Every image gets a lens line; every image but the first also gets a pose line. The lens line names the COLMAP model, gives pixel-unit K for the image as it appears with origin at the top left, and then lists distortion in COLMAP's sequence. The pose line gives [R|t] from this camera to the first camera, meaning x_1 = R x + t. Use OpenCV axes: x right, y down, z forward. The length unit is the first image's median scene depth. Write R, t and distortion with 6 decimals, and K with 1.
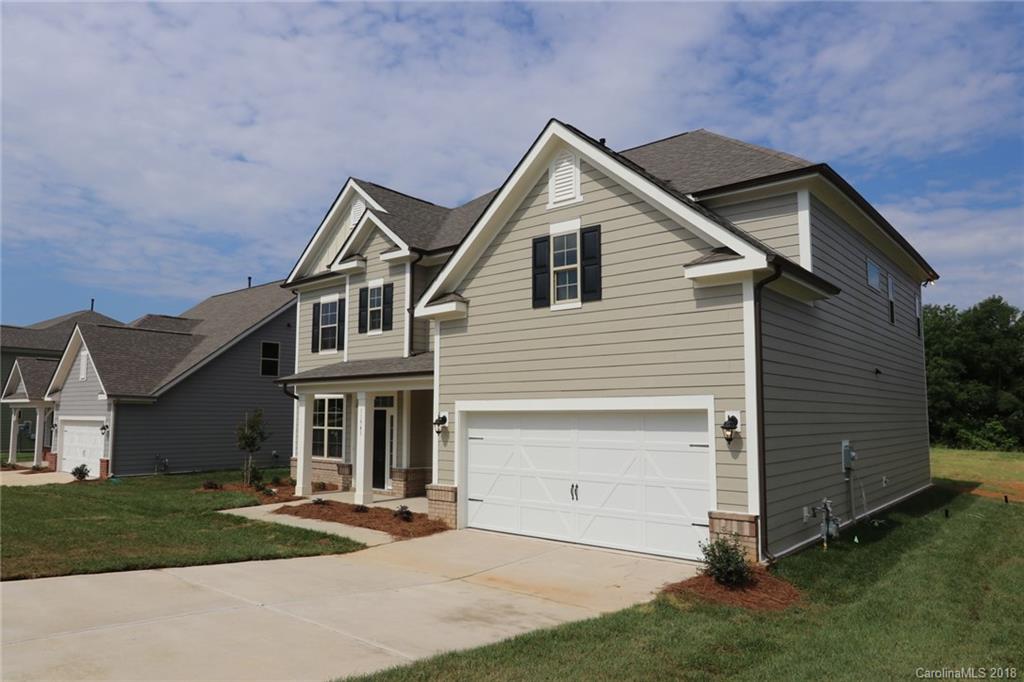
lens RADIAL K [[675.1, 0, 511.3], [0, 675.1, 345.1], [0, 0, 1]] dist [-0.002444, -0.000058]
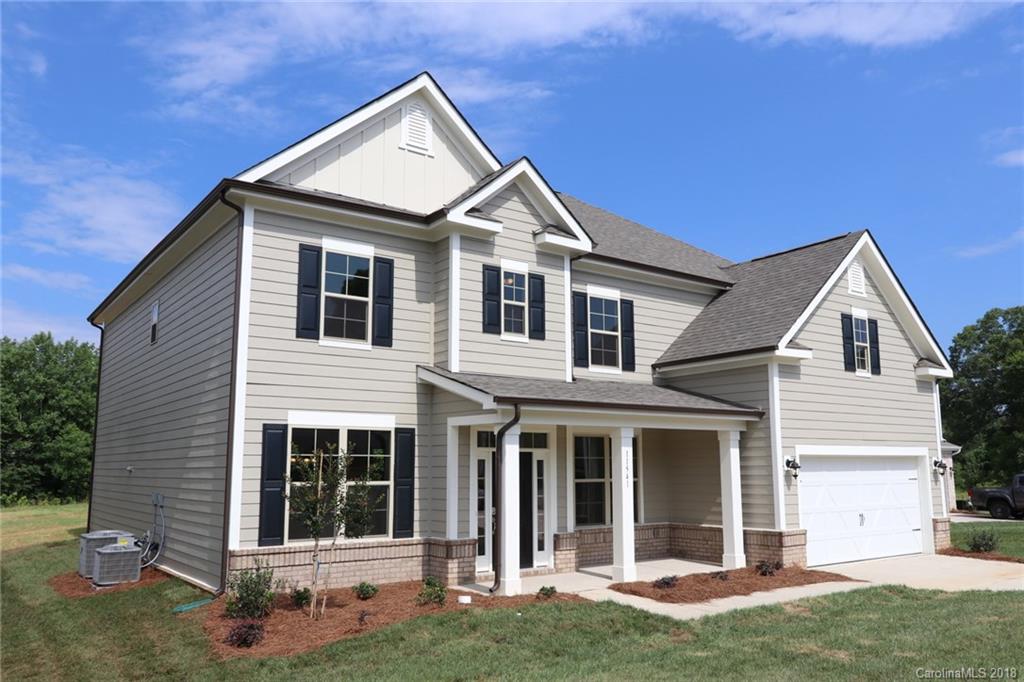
lens RADIAL K [[785.5, 0, 512.0], [0, 785.5, 340.9], [0, 0, 1]] dist [-0.005734, -0.000329]
pose [[0.237878, 0.147259, 0.960067, -0.991056], [-0.098158, 0.987025, -0.127073, 0.088039], [-0.966323, -0.064011, 0.249246, 0.828102]]
